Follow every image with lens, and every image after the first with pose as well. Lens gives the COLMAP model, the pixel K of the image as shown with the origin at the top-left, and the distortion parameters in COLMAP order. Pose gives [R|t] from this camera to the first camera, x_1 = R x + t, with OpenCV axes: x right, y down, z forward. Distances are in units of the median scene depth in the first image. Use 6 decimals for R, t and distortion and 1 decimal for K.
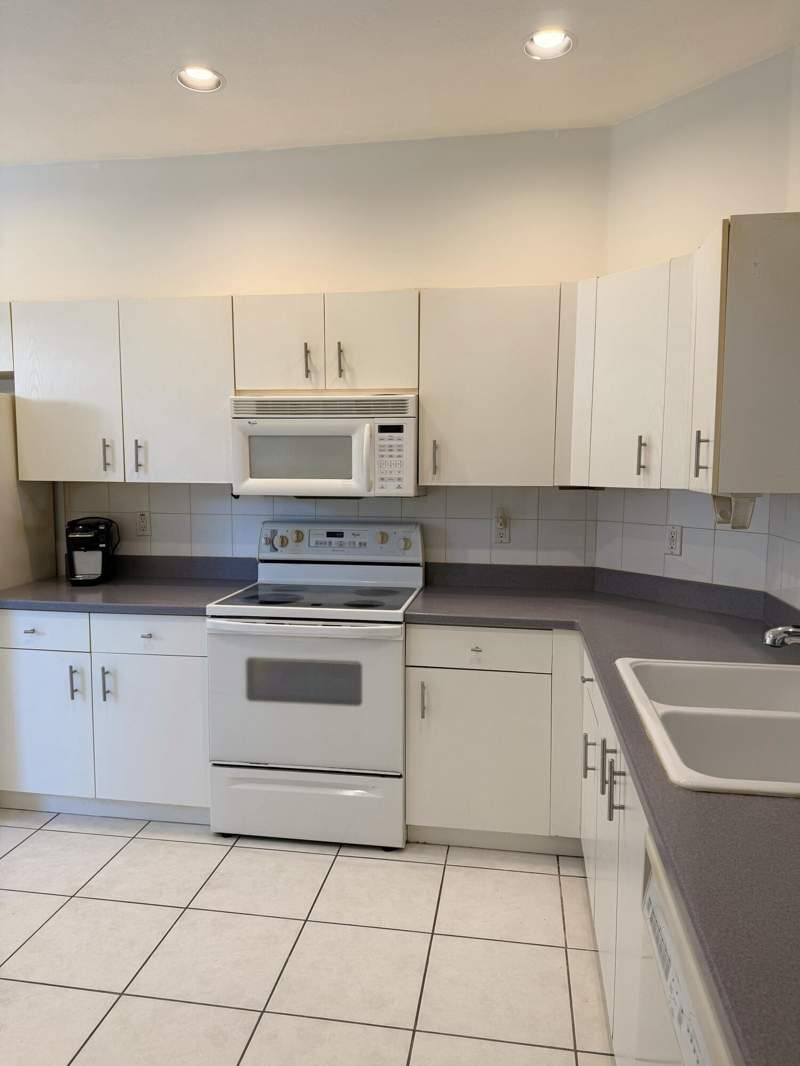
lens RADIAL K [[754.6, 0, 400.0], [0, 754.6, 533.0], [0, 0, 1]] dist [0.042570, -0.061706]
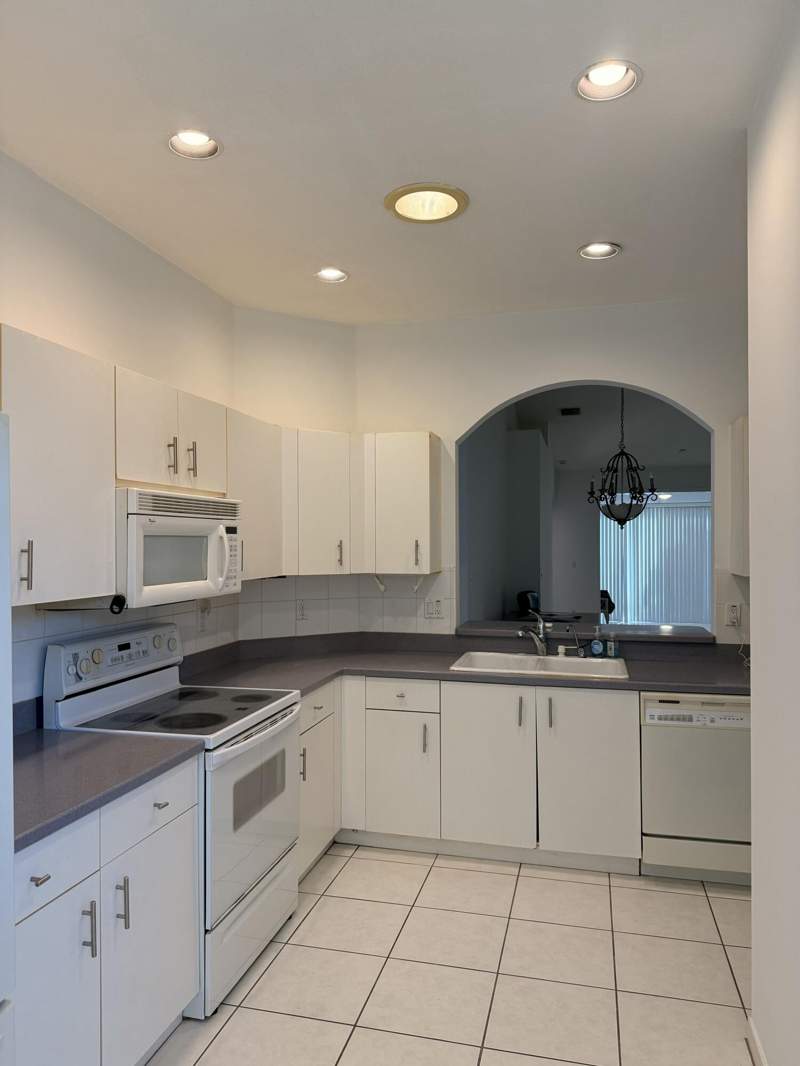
lens RADIAL K [[754.6, 0, 400.0], [0, 754.6, 533.0], [0, 0, 1]] dist [0.042570, -0.061706]
pose [[0.071957, 0.008329, 0.997373, -1.022062], [0.098285, 0.995039, -0.015401, -0.091442], [-0.992553, 0.099135, 0.070781, 0.666251]]
